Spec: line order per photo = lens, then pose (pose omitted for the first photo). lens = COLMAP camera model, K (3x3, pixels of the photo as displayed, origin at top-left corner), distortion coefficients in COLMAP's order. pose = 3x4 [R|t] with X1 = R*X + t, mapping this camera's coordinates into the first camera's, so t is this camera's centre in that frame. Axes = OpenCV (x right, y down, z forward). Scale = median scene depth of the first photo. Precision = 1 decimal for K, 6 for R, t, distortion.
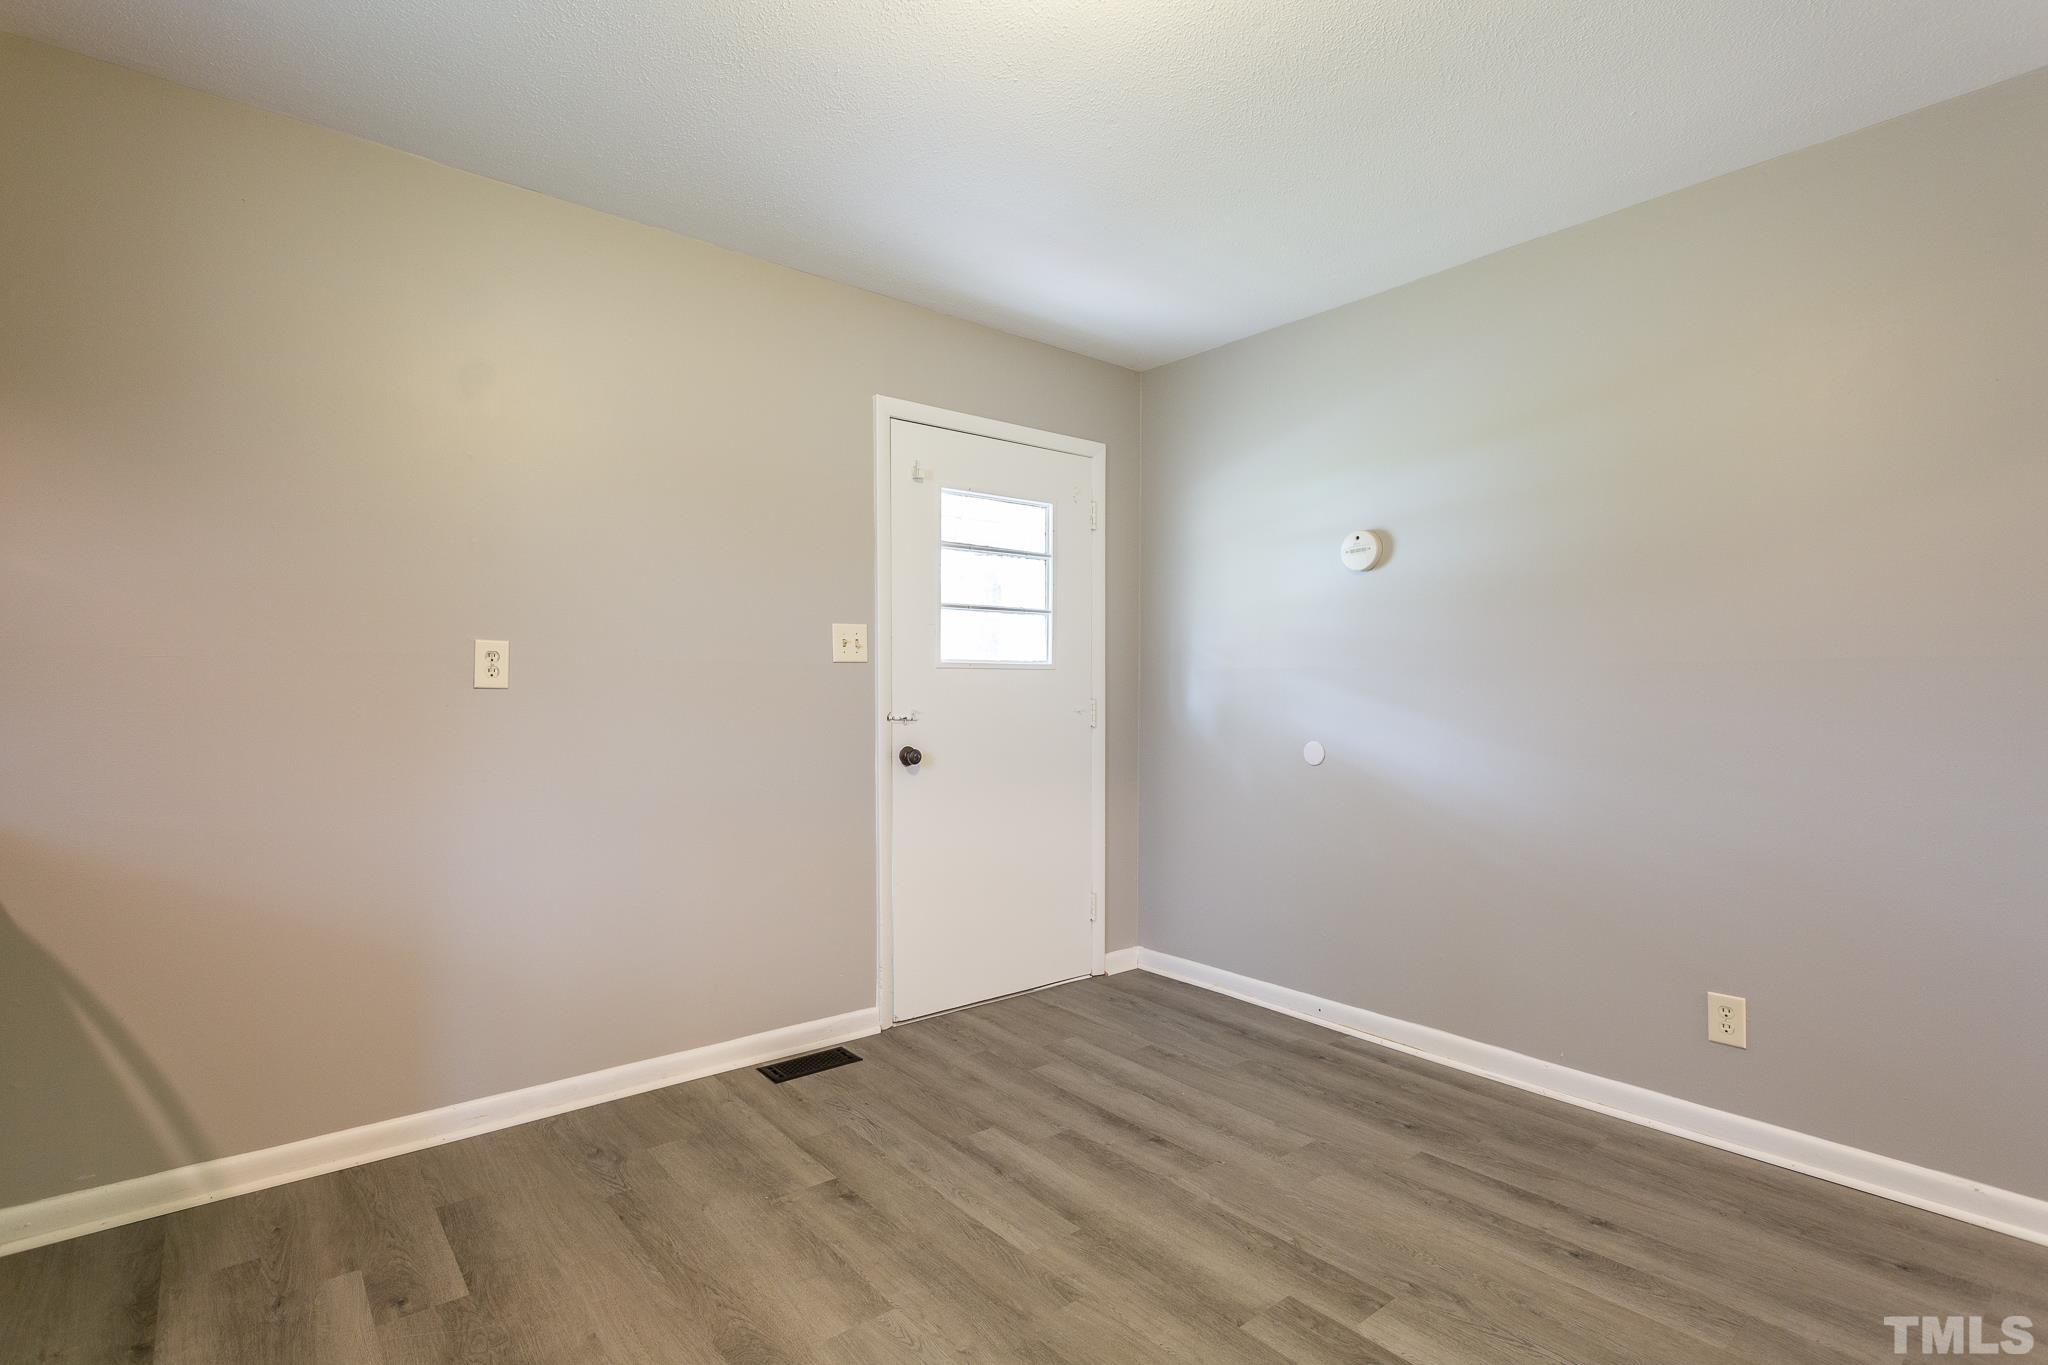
lens RADIAL K [[985.5, 0, 1026.7], [0, 985.5, 699.4], [0, 0, 1]] dist [0.000133, 0.001073]
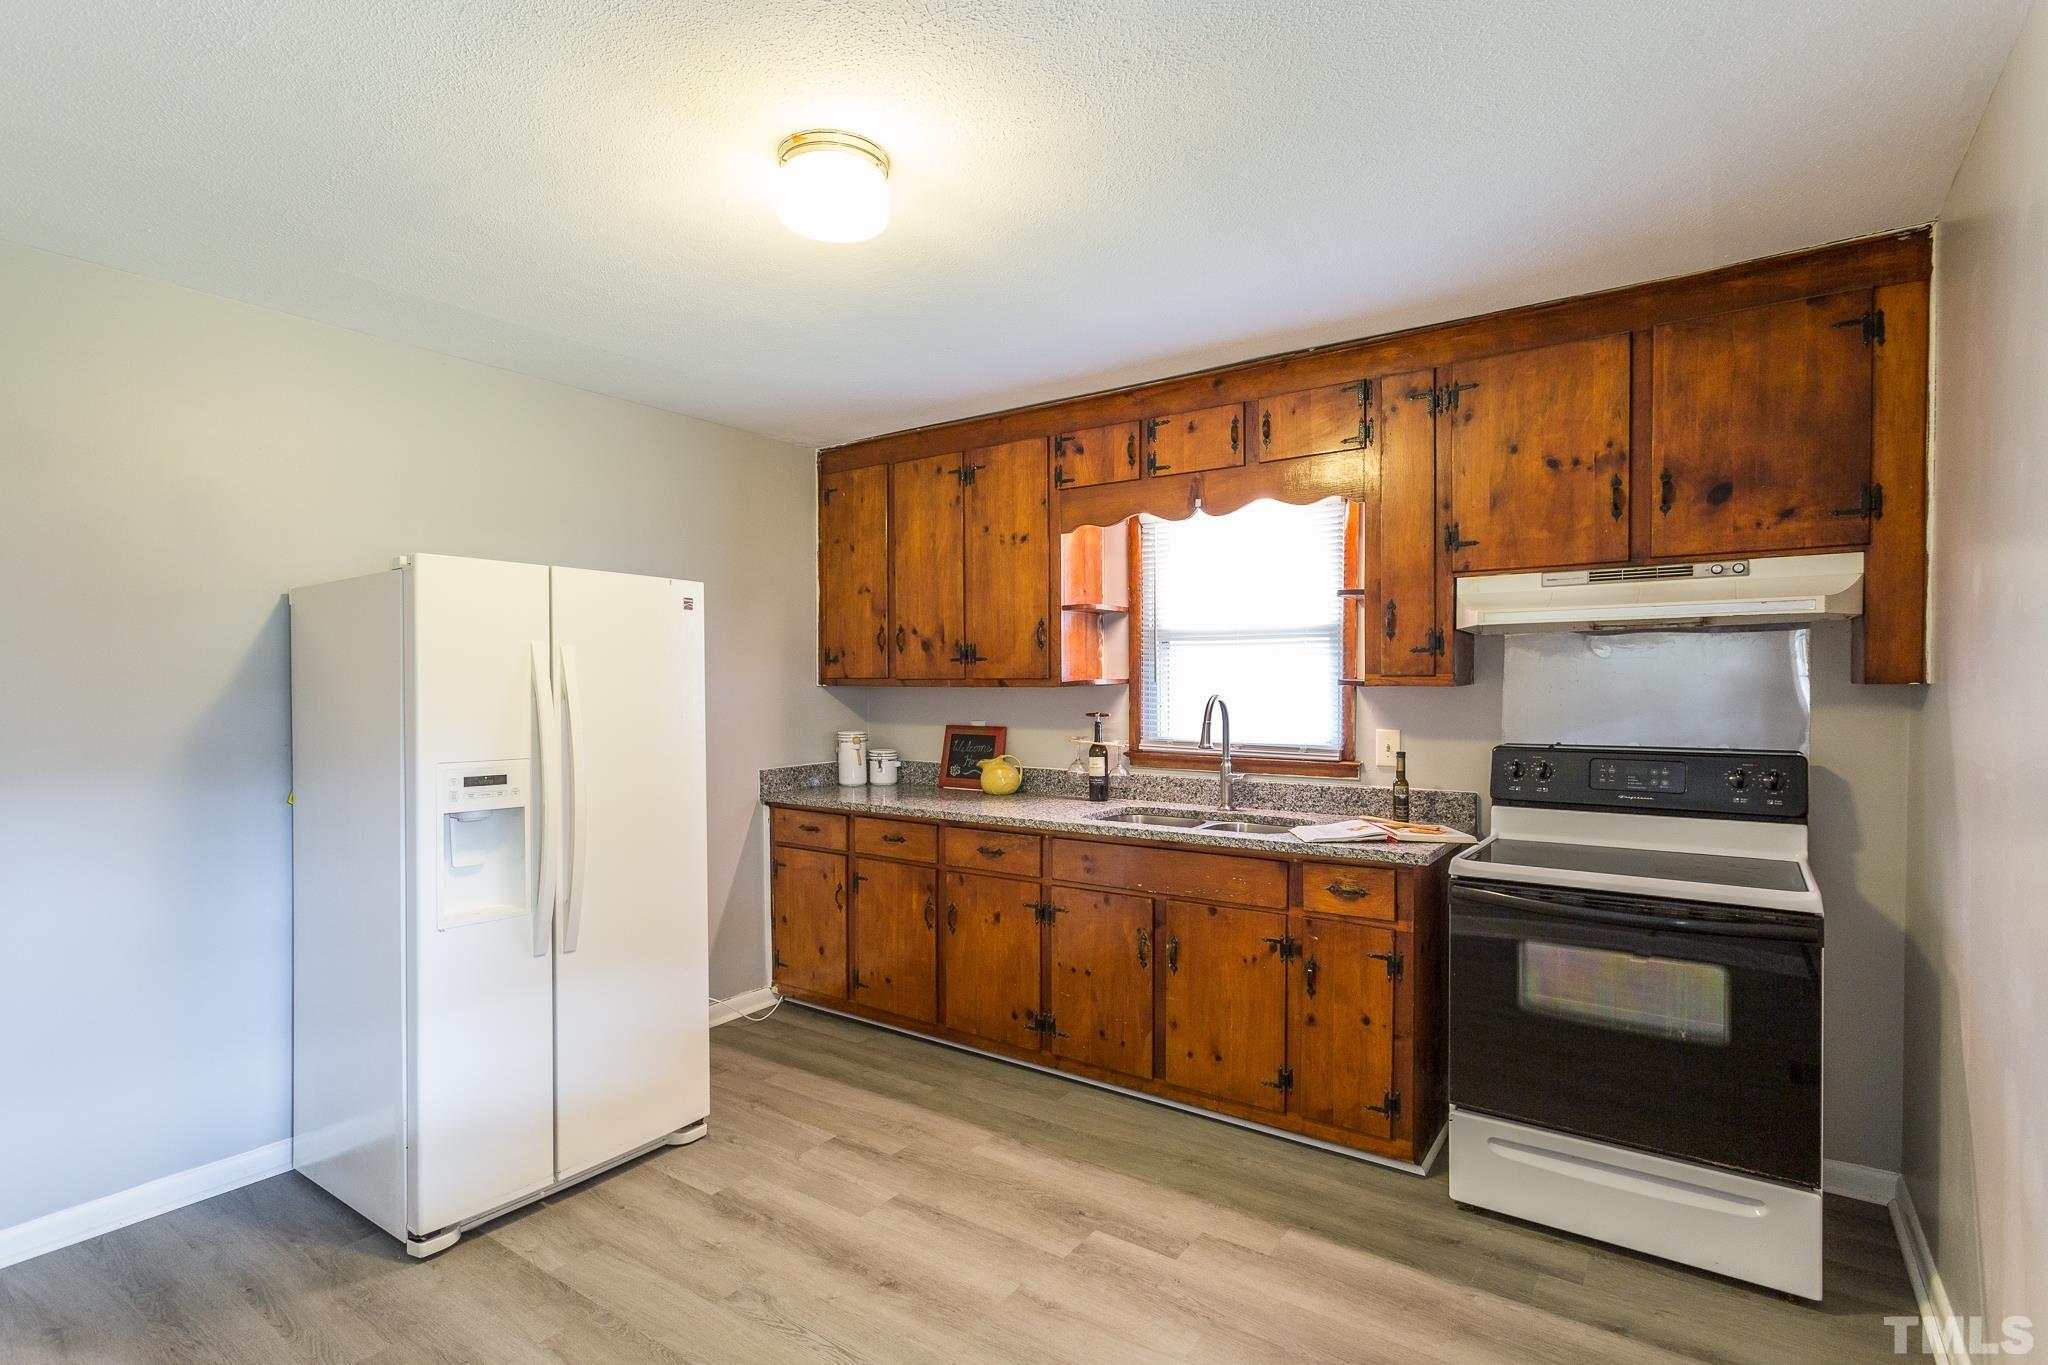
lens RADIAL K [[985.5, 0, 993.4], [0, 985.5, 701.2], [0, 0, 1]] dist [0.000133, 0.001073]
pose [[-0.972049, 0.002067, -0.234769, 0.102492], [-0.003071, 0.999764, 0.021521, -0.101754], [0.234758, 0.021641, -0.971813, 1.322417]]
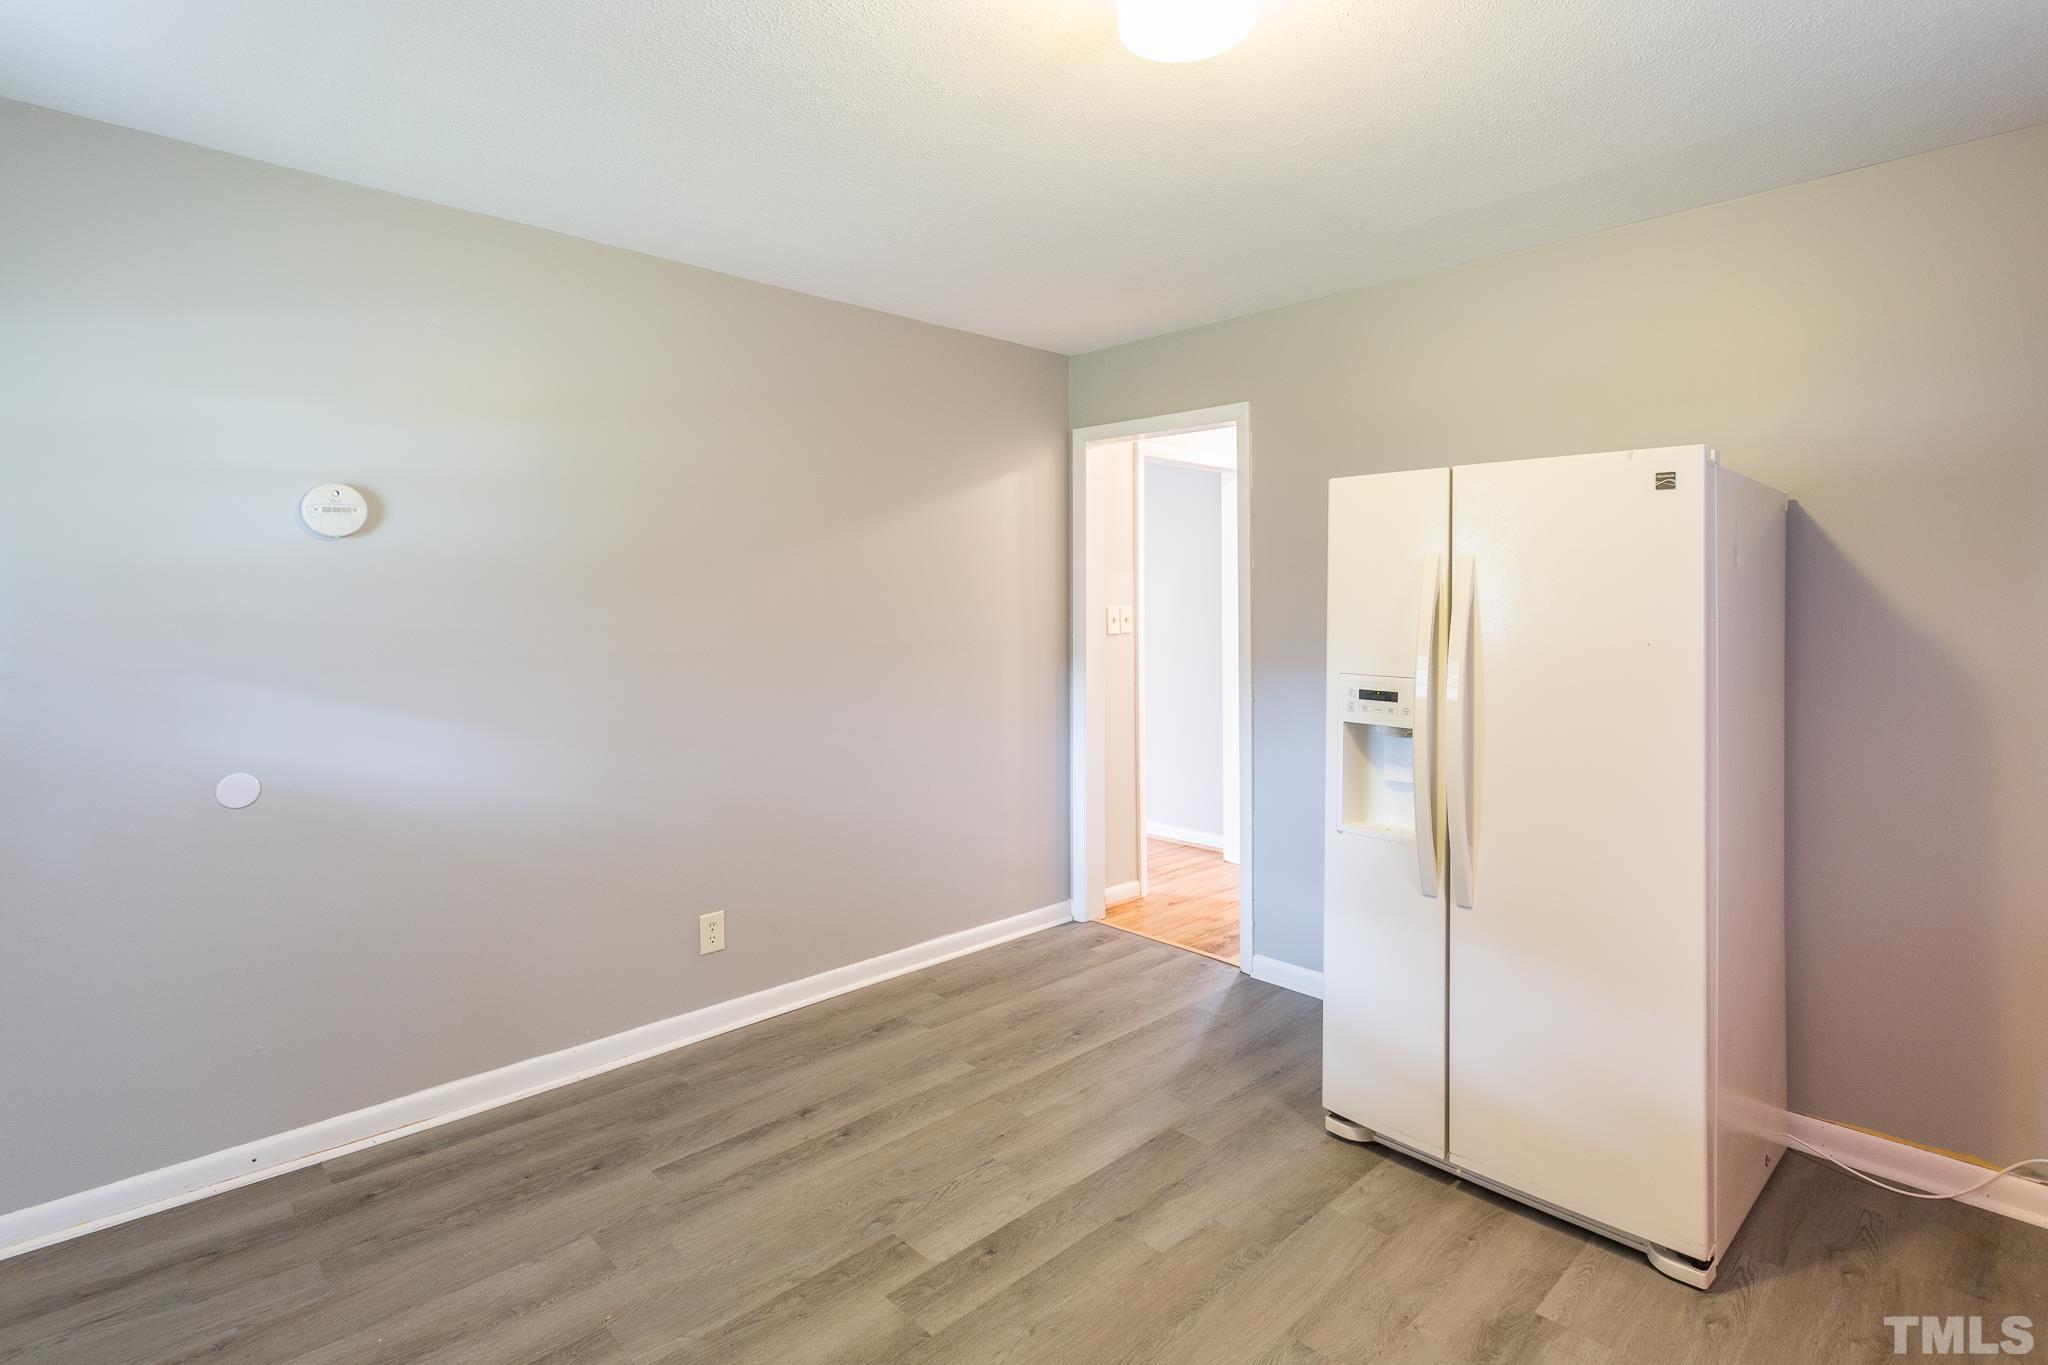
lens RADIAL K [[985.5, 0, 1025.9], [0, 985.5, 586.4], [0, 0, 1]] dist [0.000133, 0.001073]
pose [[-0.069202, 0.017624, 0.997447, -0.588088], [0.009363, 0.999811, -0.017017, -0.095590], [-0.997559, 0.008162, -0.069354, 0.672210]]
